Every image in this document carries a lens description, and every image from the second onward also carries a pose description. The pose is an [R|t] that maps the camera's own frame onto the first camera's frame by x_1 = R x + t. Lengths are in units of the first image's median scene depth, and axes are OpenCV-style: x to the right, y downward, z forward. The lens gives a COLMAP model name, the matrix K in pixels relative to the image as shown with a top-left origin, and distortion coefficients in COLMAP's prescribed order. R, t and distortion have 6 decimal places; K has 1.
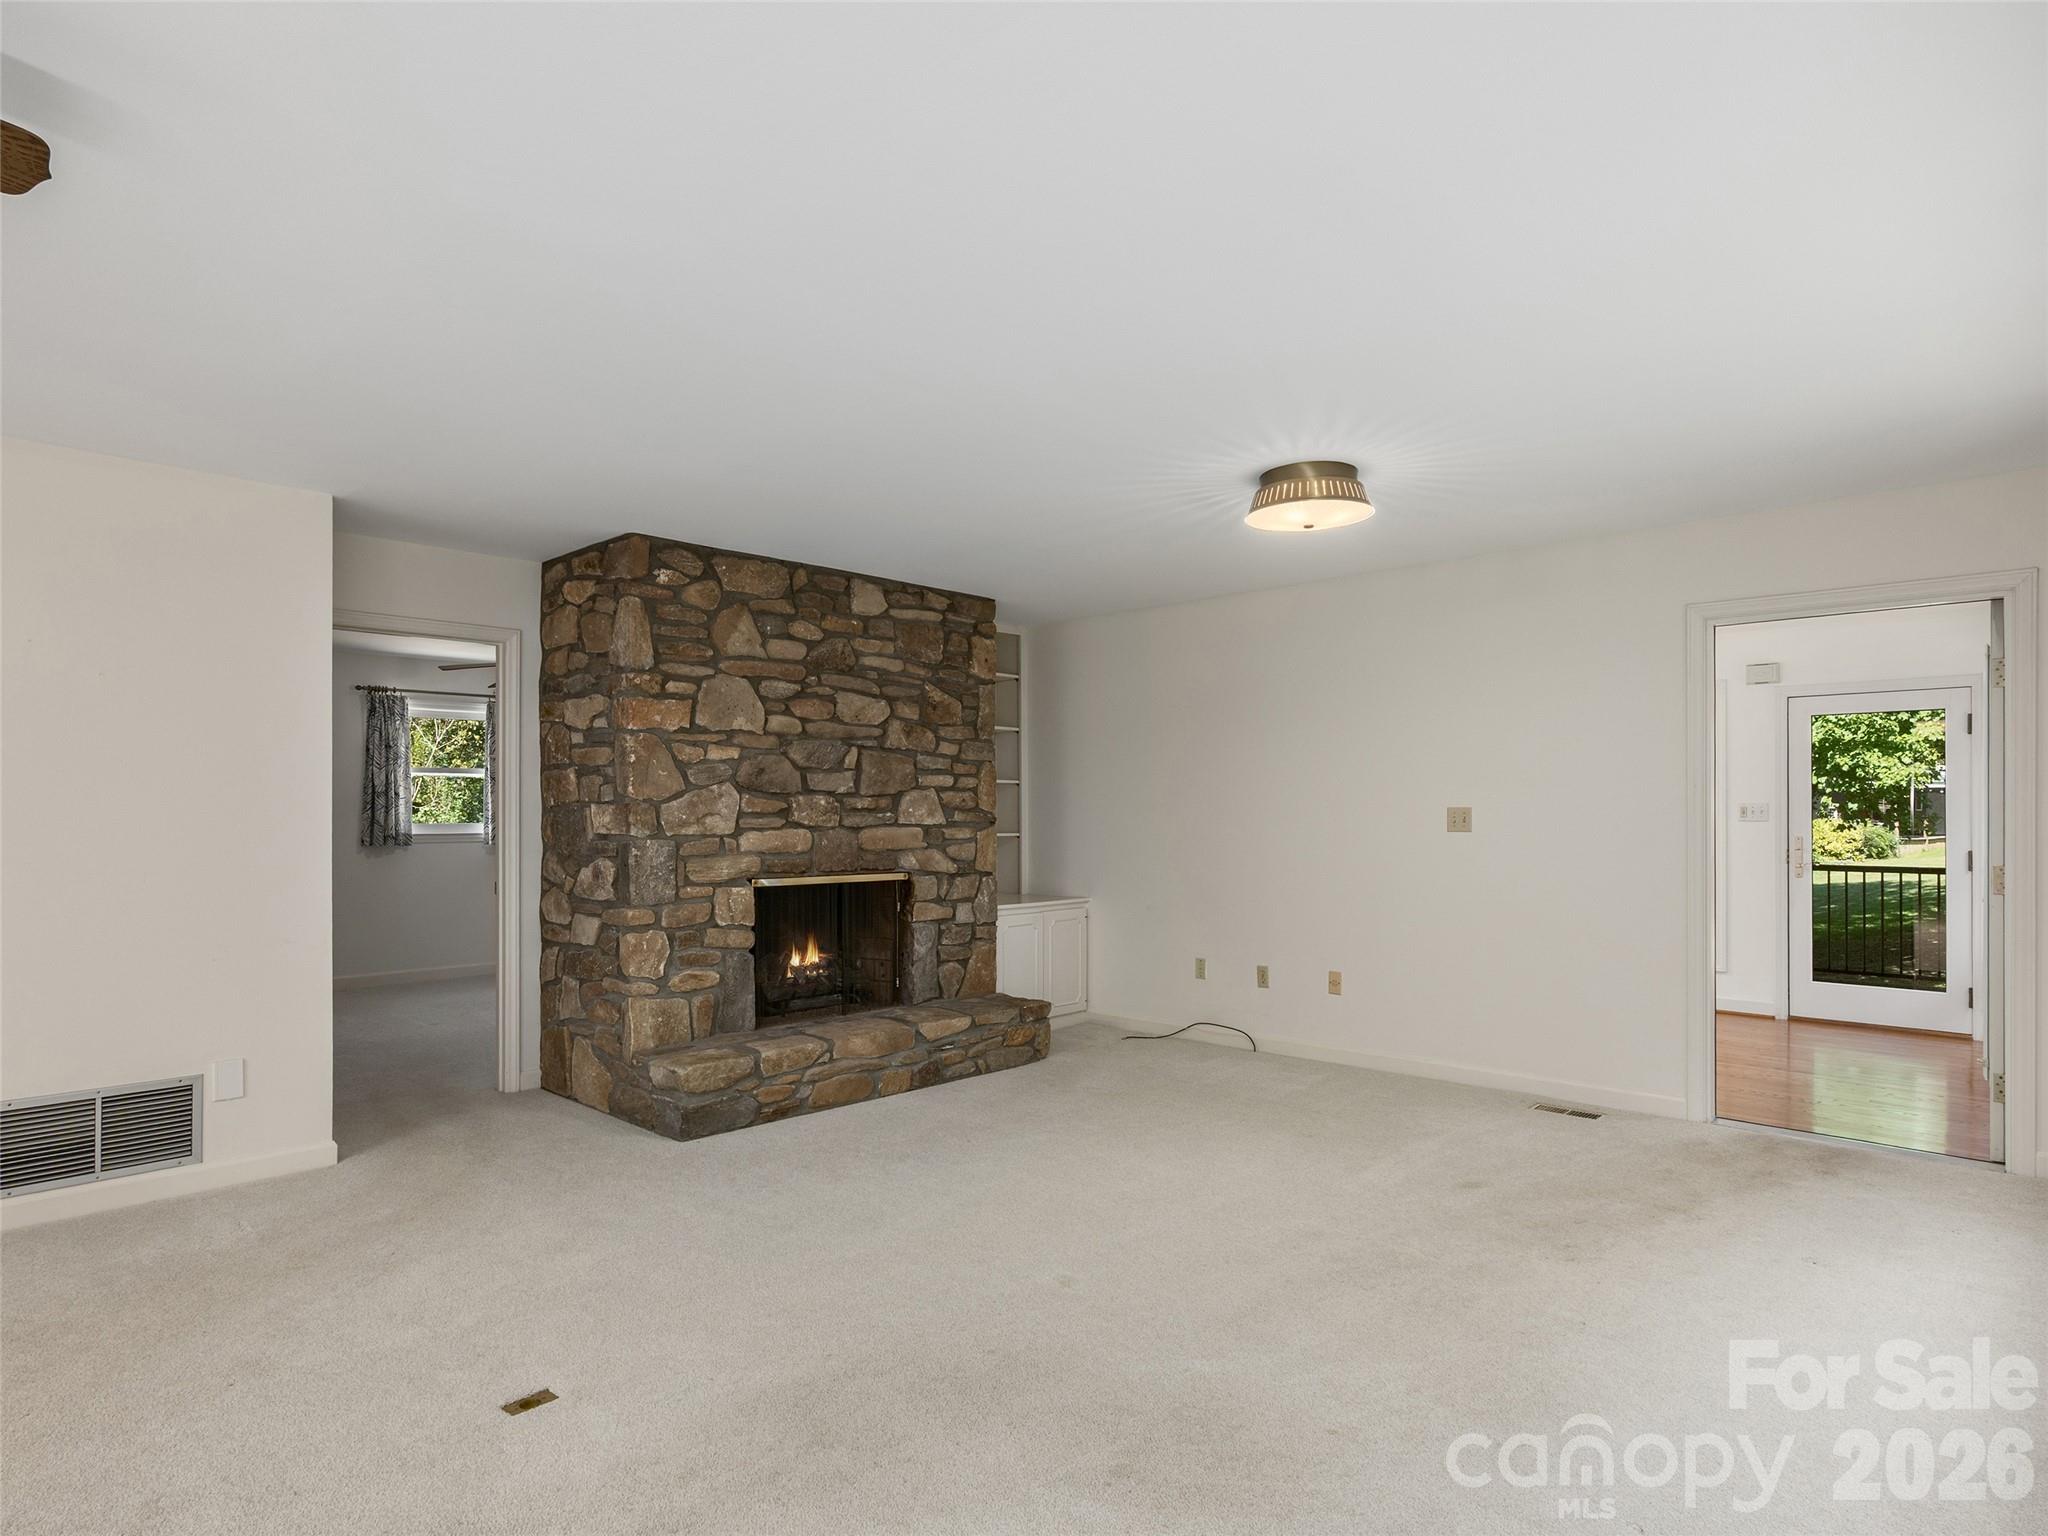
lens RADIAL K [[1122.7, 0, 1005.7], [0, 1122.7, 819.2], [0, 0, 1]] dist [-0.003304, 0.003779]
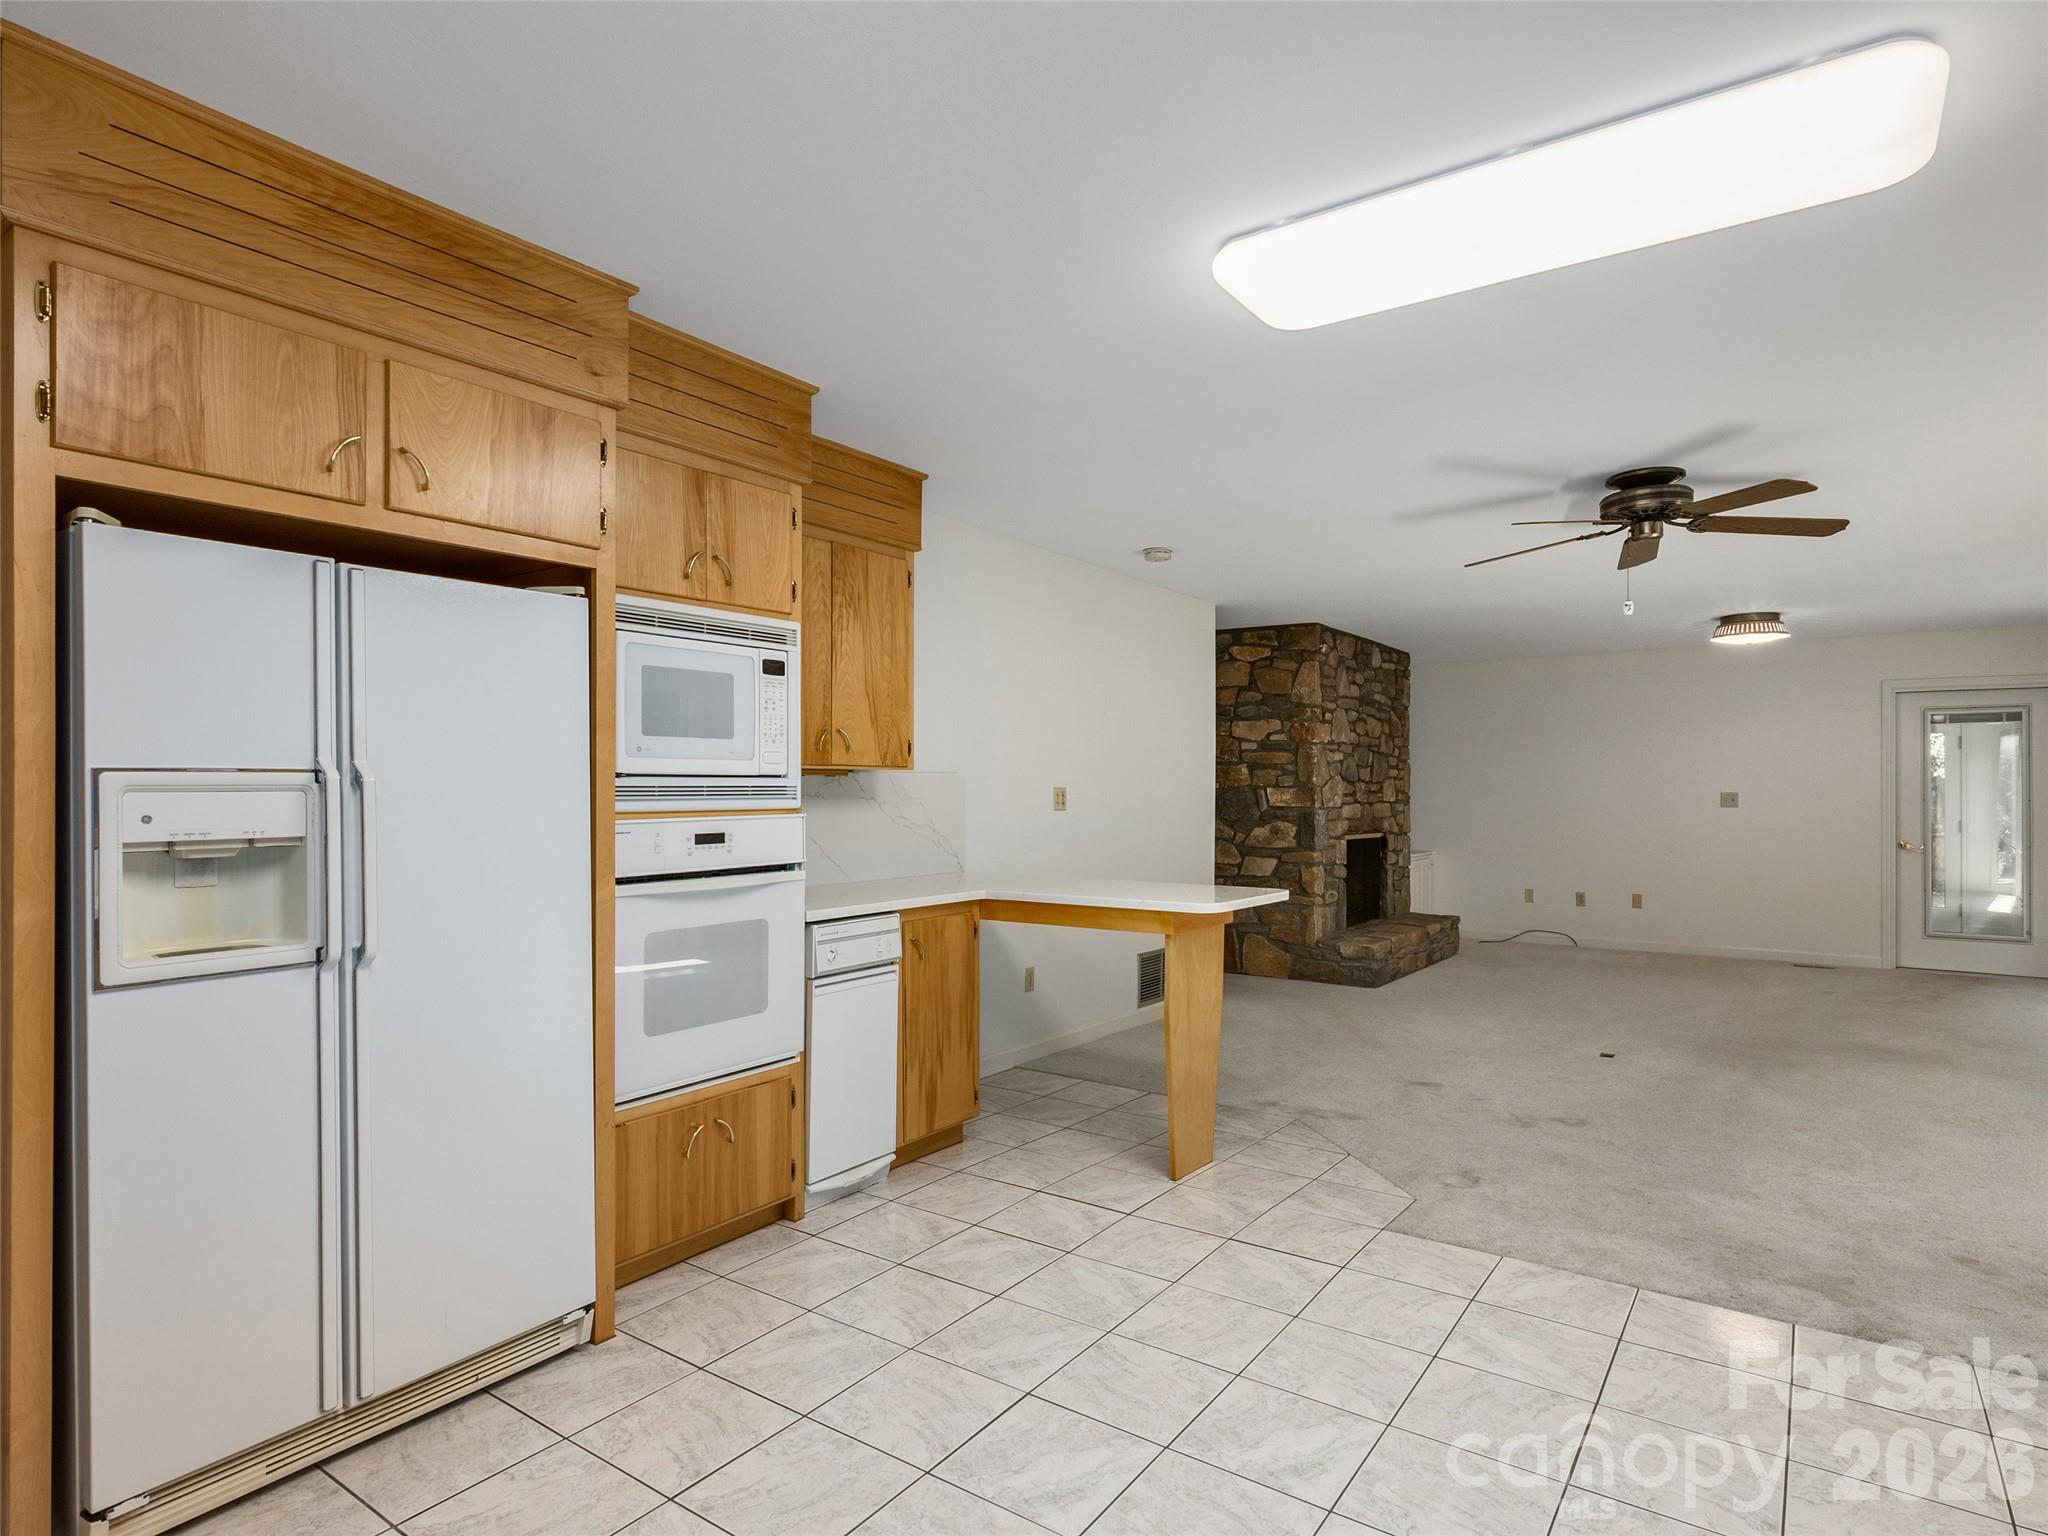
lens RADIAL K [[1122.7, 0, 1035.1], [0, 1122.7, 783.8], [0, 0, 1]] dist [-0.003304, 0.003779]
pose [[0.987194, 0.007629, 0.159340, -0.959409], [-0.005789, 0.999911, -0.012014, 0.002380], [-0.159418, 0.010938, 0.987151, -0.531706]]
